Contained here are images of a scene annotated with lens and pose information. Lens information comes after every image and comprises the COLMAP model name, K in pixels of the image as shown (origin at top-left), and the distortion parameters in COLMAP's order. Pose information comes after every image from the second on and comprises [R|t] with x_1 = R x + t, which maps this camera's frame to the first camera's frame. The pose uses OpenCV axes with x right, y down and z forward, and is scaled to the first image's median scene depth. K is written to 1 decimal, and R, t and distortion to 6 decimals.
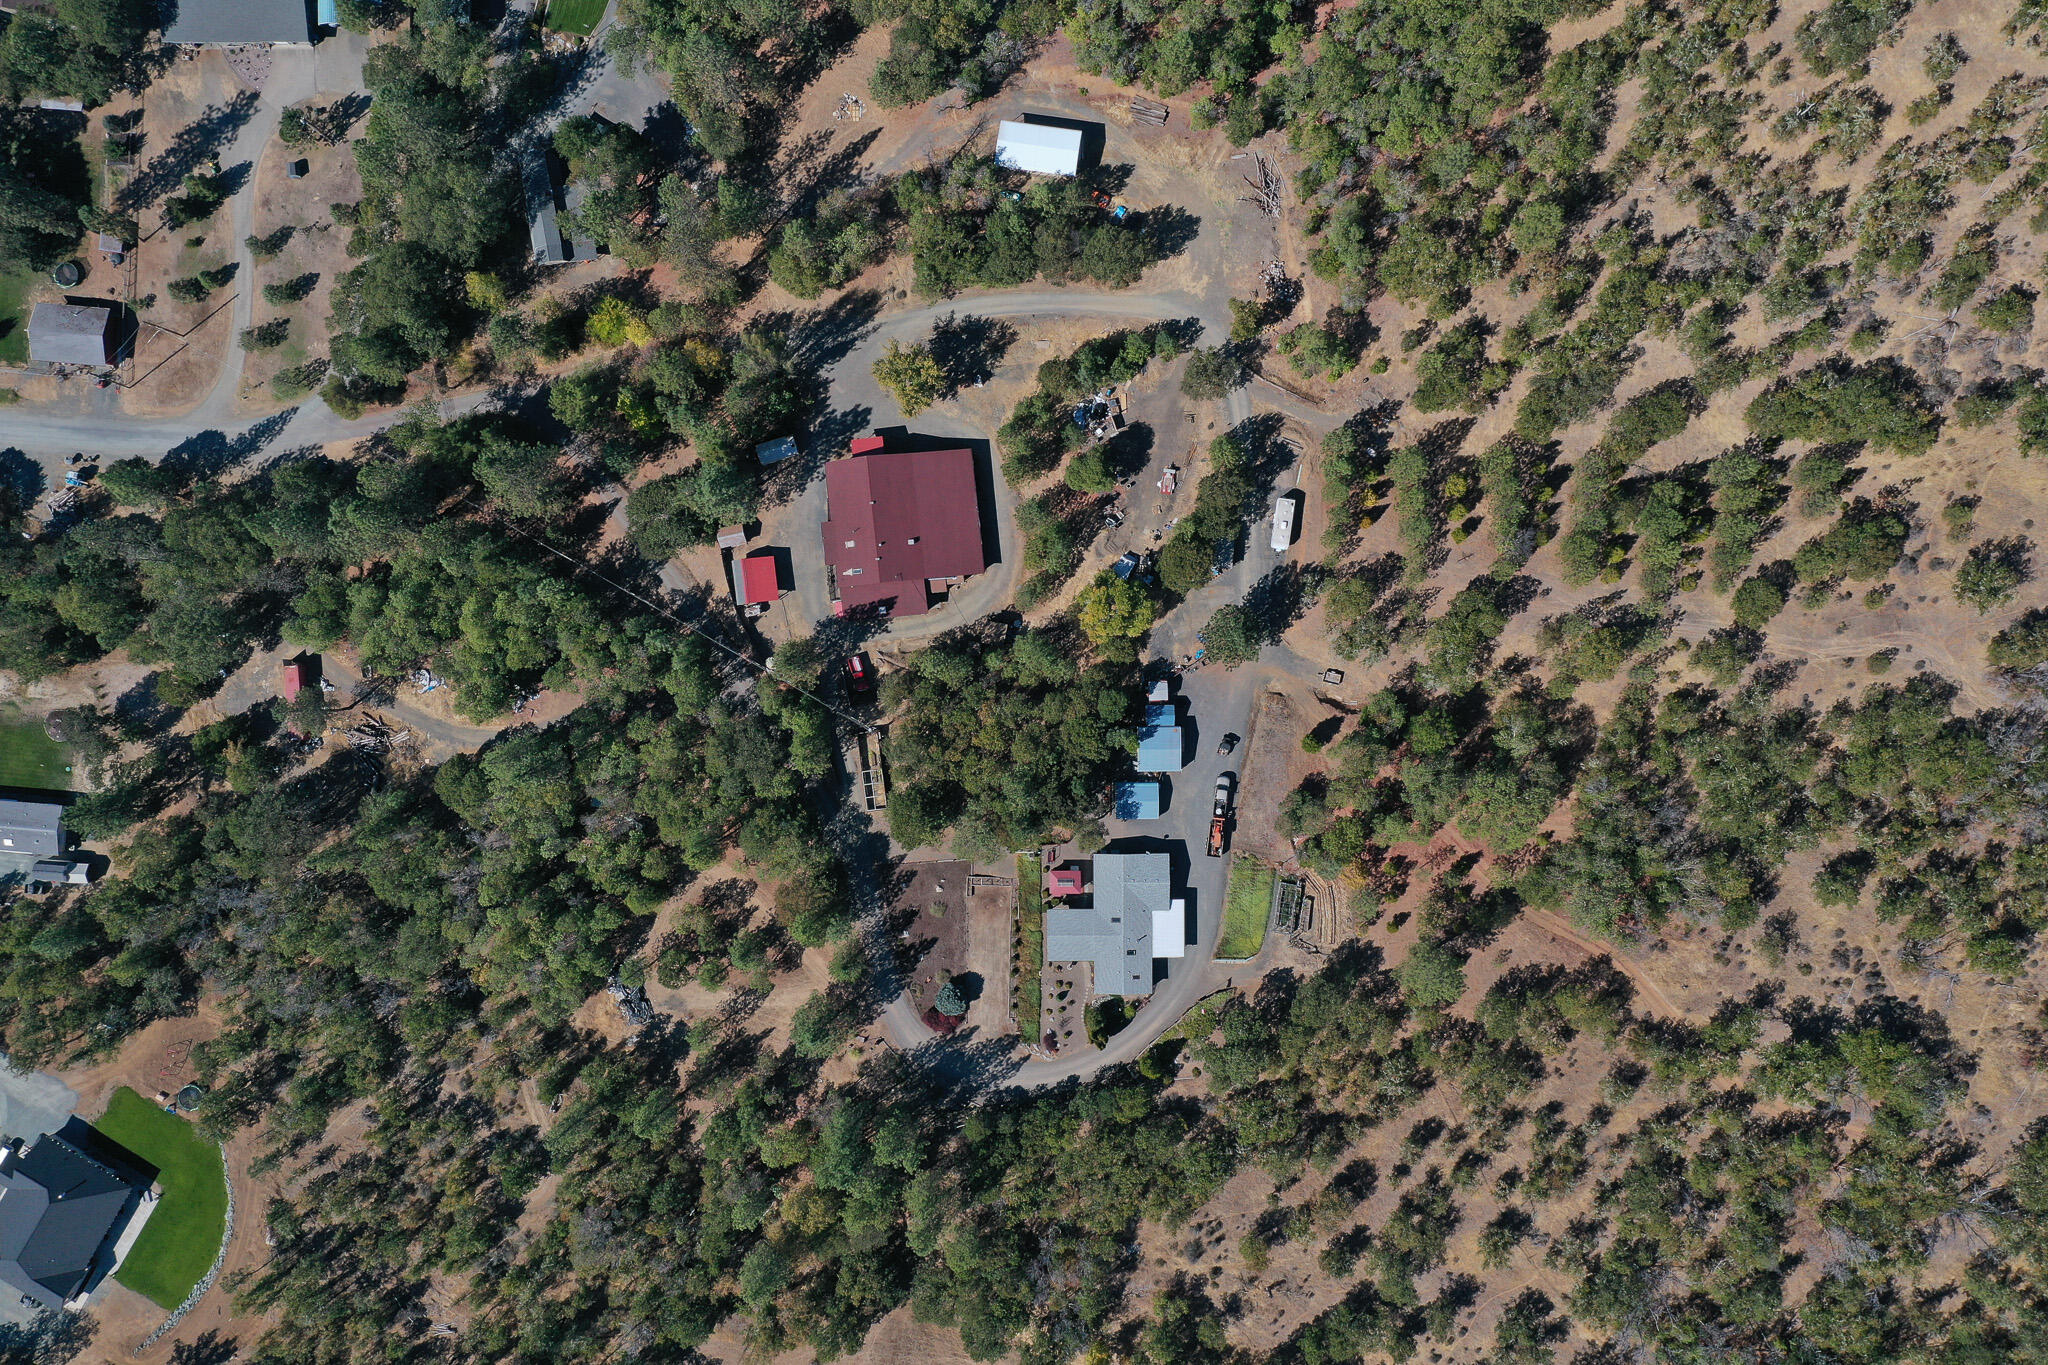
lens RADIAL K [[1591.2, 0, 1009.9], [0, 1591.2, 675.9], [0, 0, 1]] dist [0.002429, 0.000136]
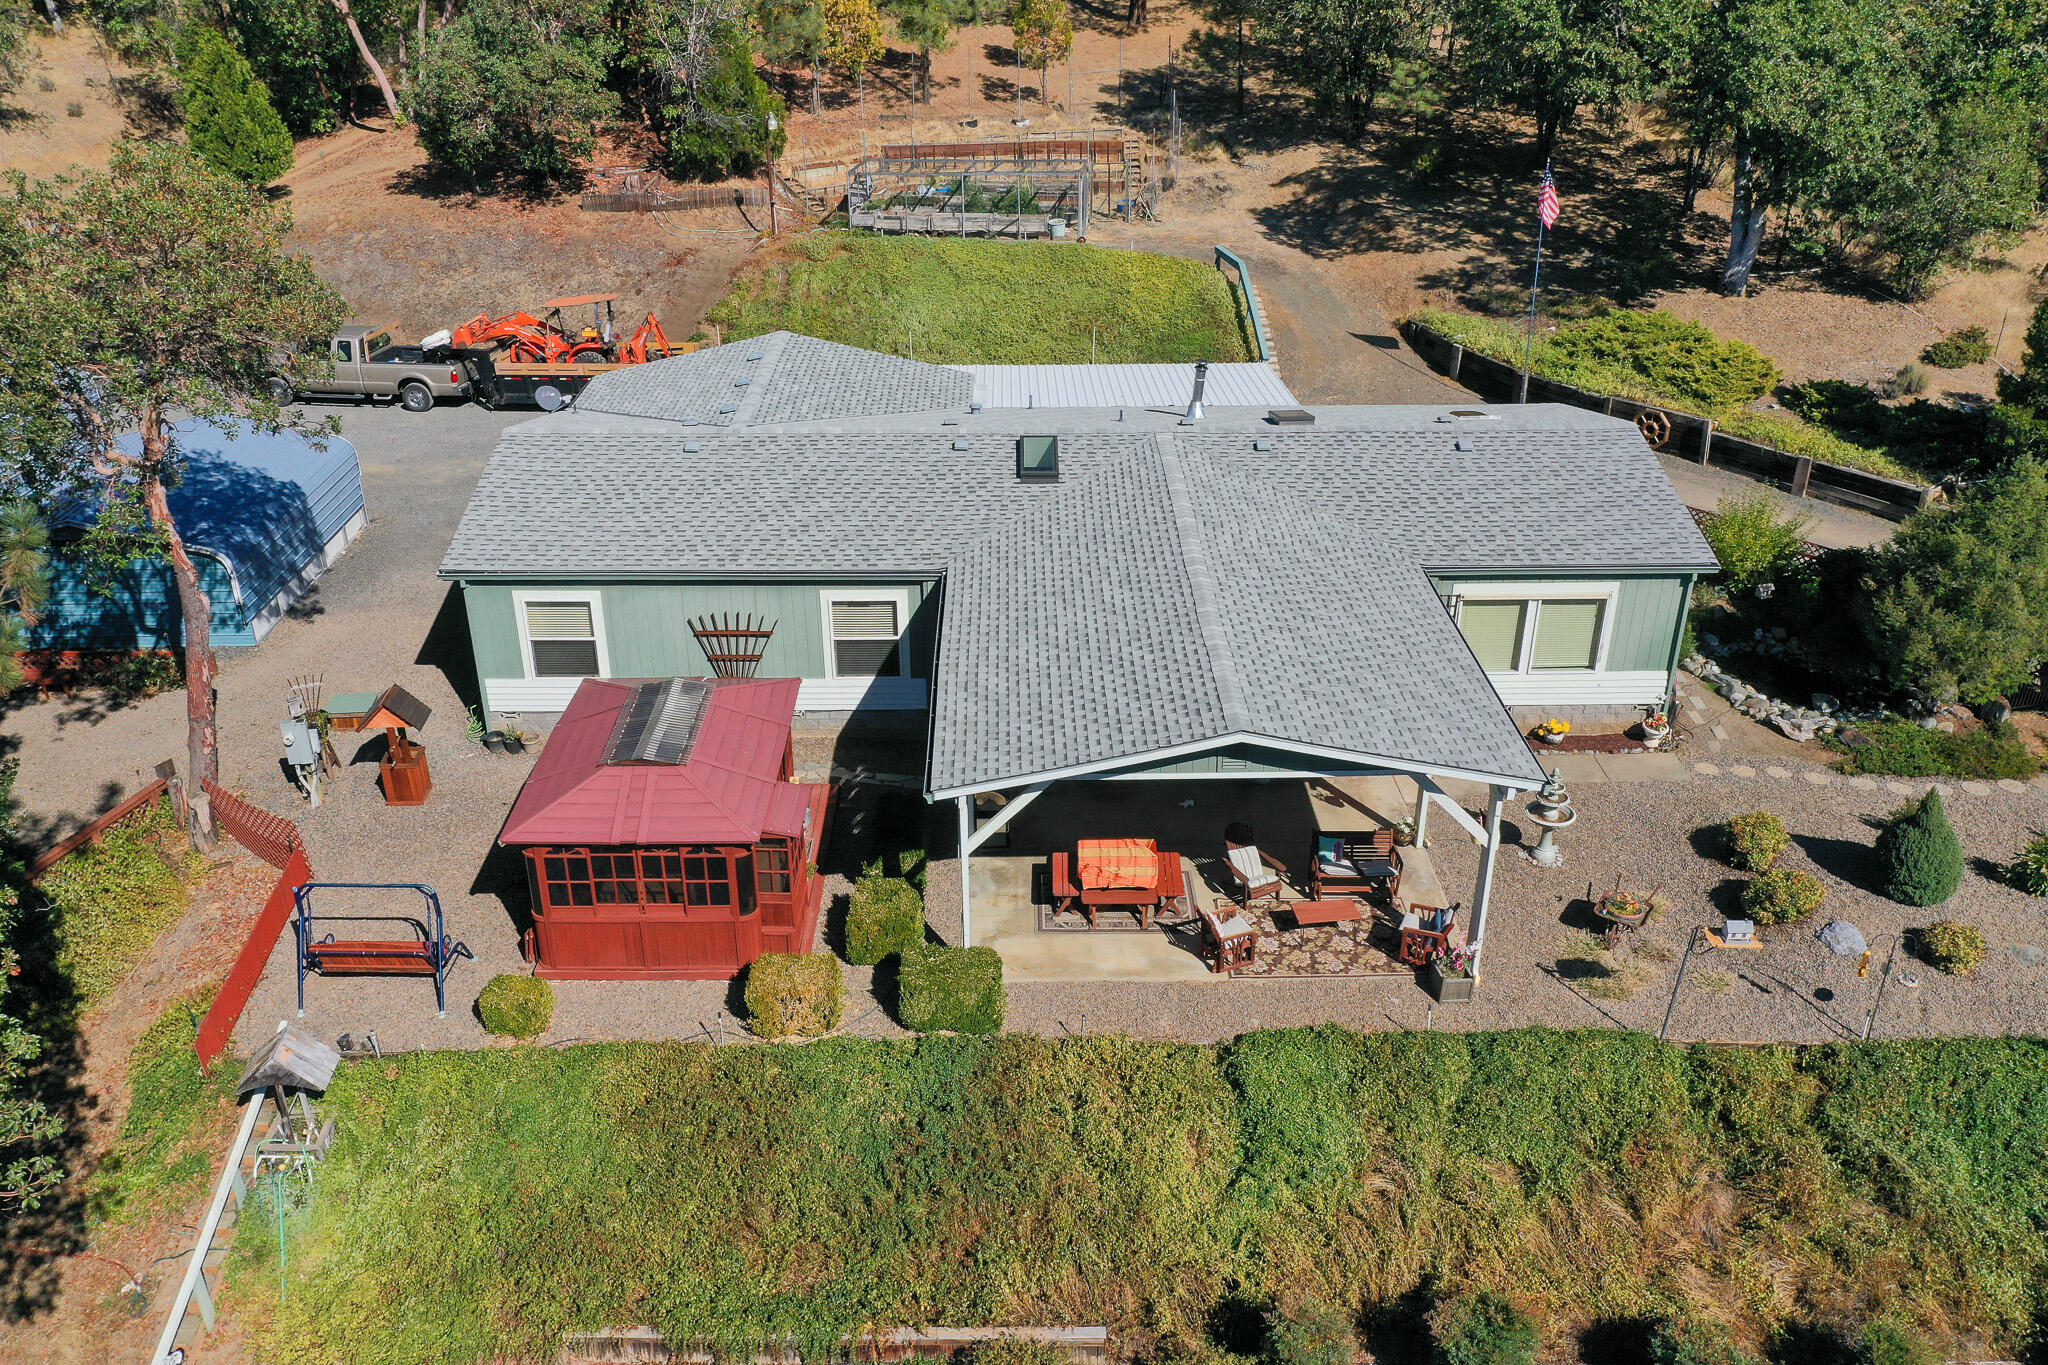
lens RADIAL K [[1588.9, 0, 1024.0], [0, 1588.9, 682.5], [0, 0, 1]] dist [0.012257, 0.001249]
pose [[-0.000048, -0.444242, 0.895907, -0.047489], [0.999953, -0.008731, -0.004276, 0.150442], [0.009721, 0.895864, 0.444222, 0.945941]]
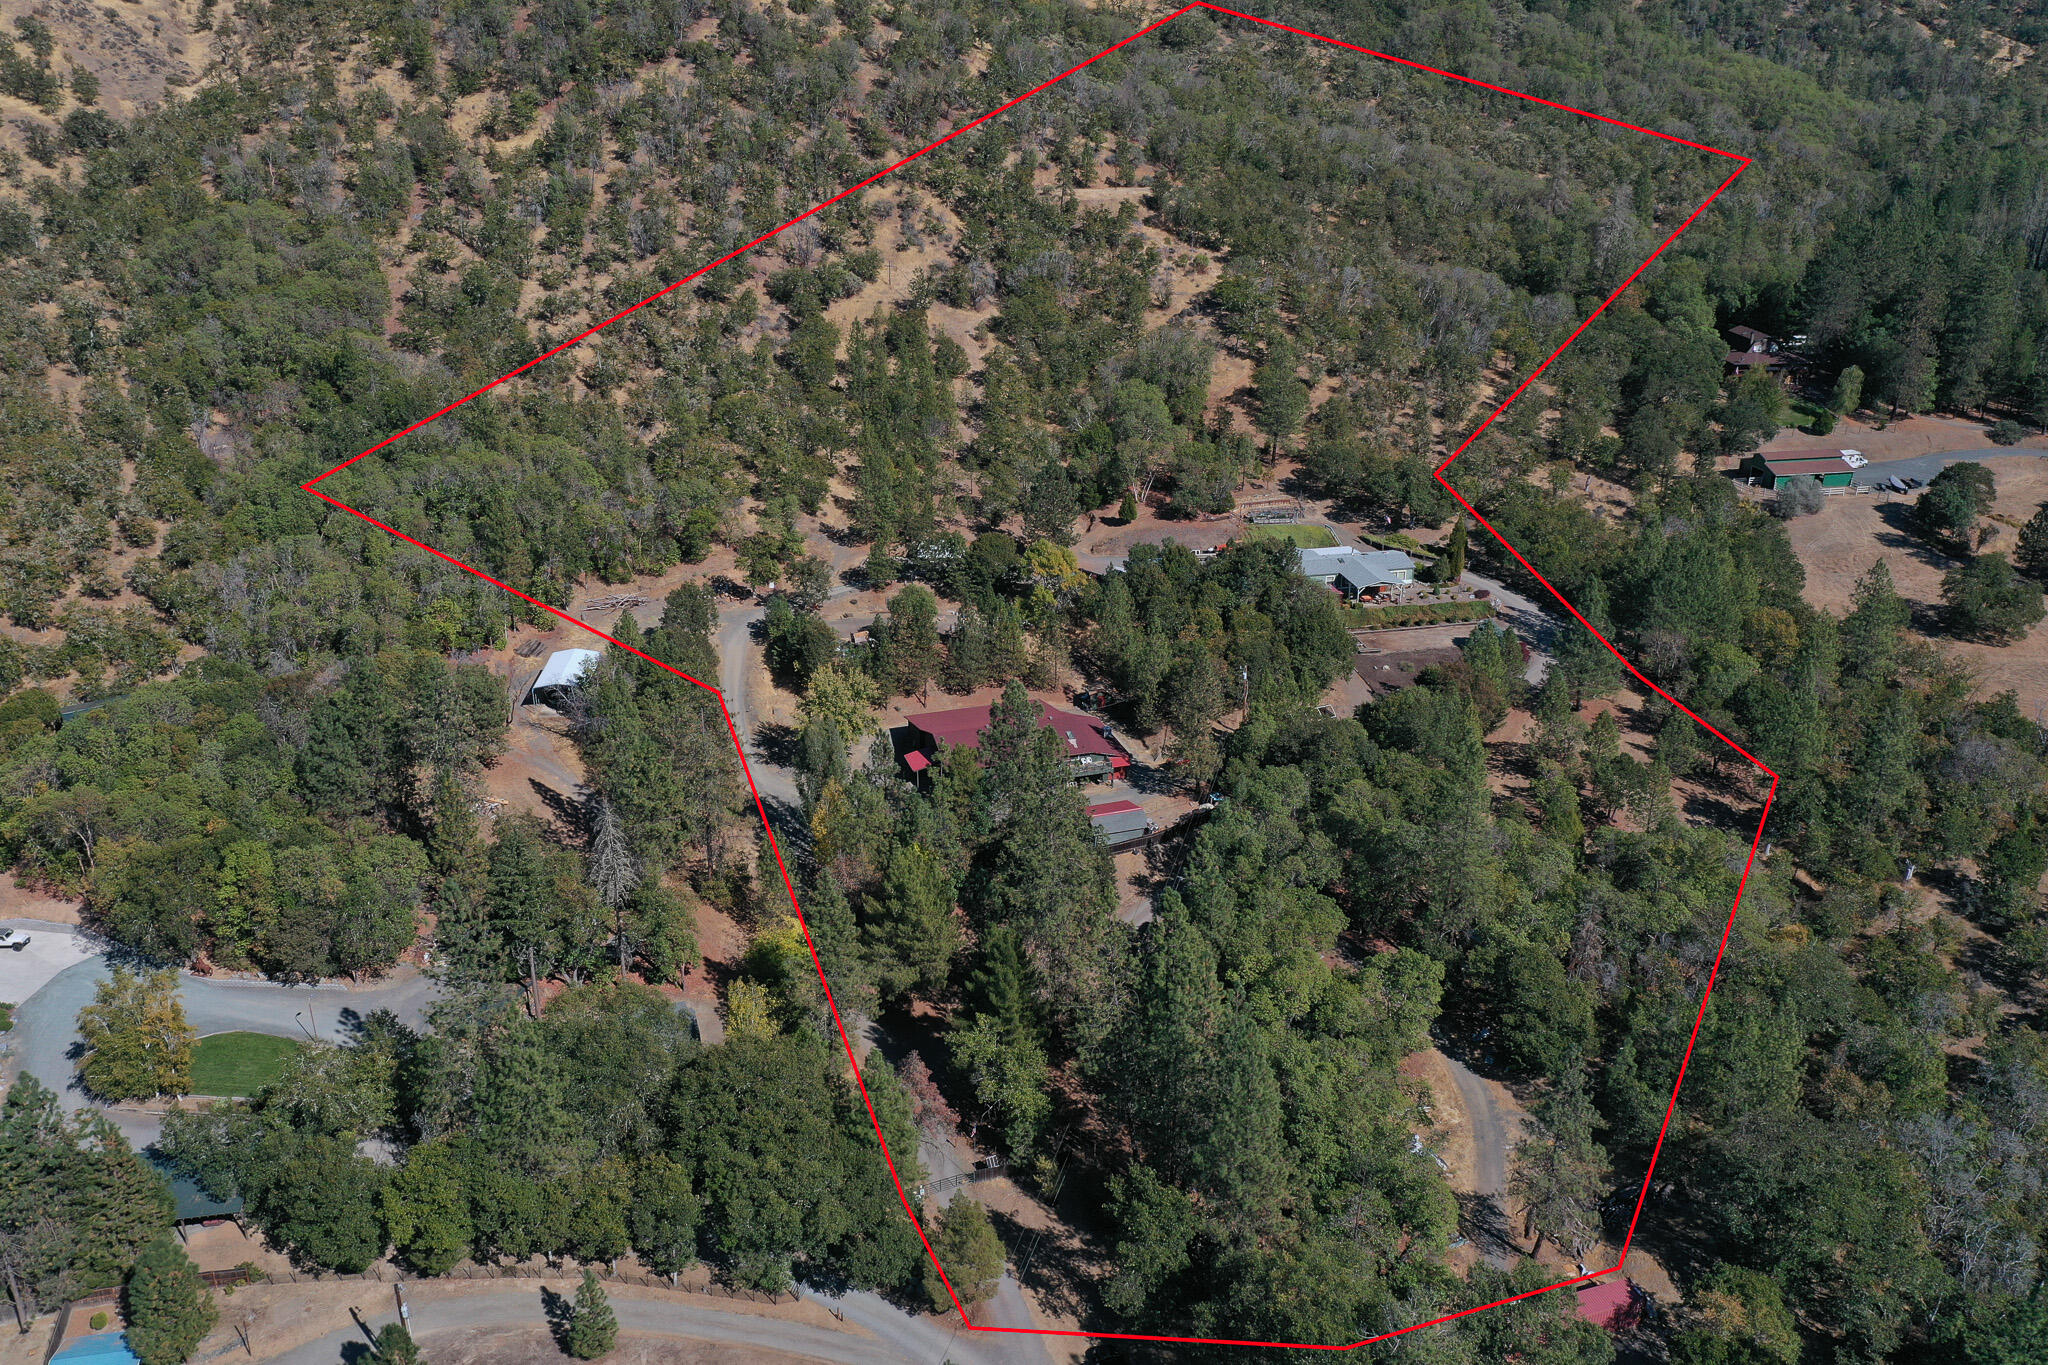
lens RADIAL K [[1599.0, 0, 1024.0], [0, 1599.0, 682.5], [0, 0, 1]] dist [-0.000179, 0.004054]
pose [[-0.201823, -0.363023, 0.909660, -0.859401], [0.979370, -0.084383, 0.183614, -0.245288], [0.010104, 0.927951, 0.372564, 0.670213]]
